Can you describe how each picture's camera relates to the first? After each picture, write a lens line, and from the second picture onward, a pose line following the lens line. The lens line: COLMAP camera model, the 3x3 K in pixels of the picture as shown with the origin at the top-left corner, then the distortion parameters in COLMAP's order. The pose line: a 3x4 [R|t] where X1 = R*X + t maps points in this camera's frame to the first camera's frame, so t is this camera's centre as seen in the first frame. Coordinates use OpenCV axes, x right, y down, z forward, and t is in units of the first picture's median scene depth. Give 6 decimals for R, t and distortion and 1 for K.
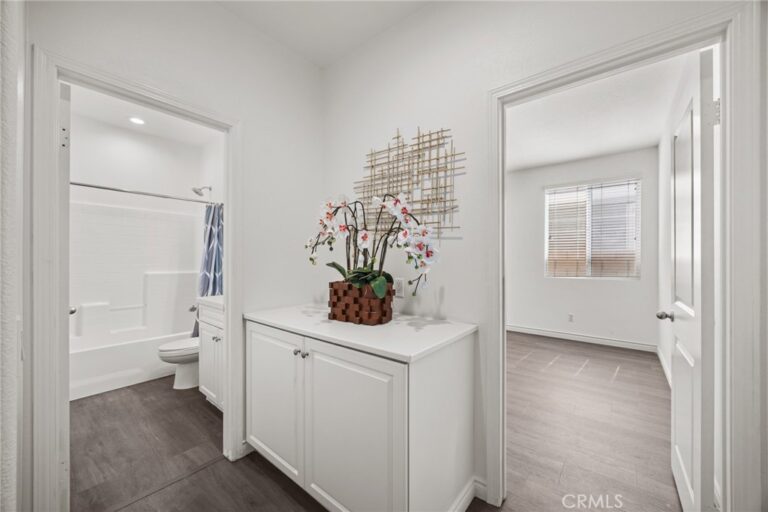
lens RADIAL K [[290.3, 0, 387.9], [0, 290.3, 254.0], [0, 0, 1]] dist [-0.010462, -0.000012]
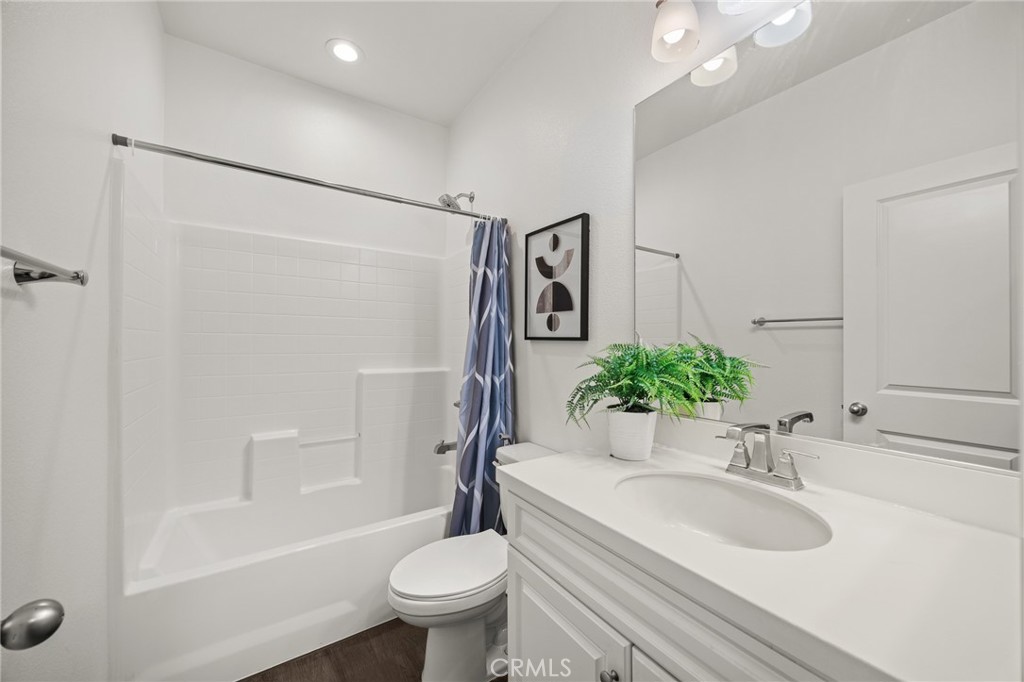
lens RADIAL K [[387.1, 0, 517.2], [0, 387.1, 338.3], [0, 0, 1]] dist [-0.010462, -0.000012]
pose [[0.952865, 0.001825, -0.303388, -0.367859], [-0.000514, 0.999990, 0.004402, 0.005670], [0.303394, -0.004039, 0.952857, 0.434053]]
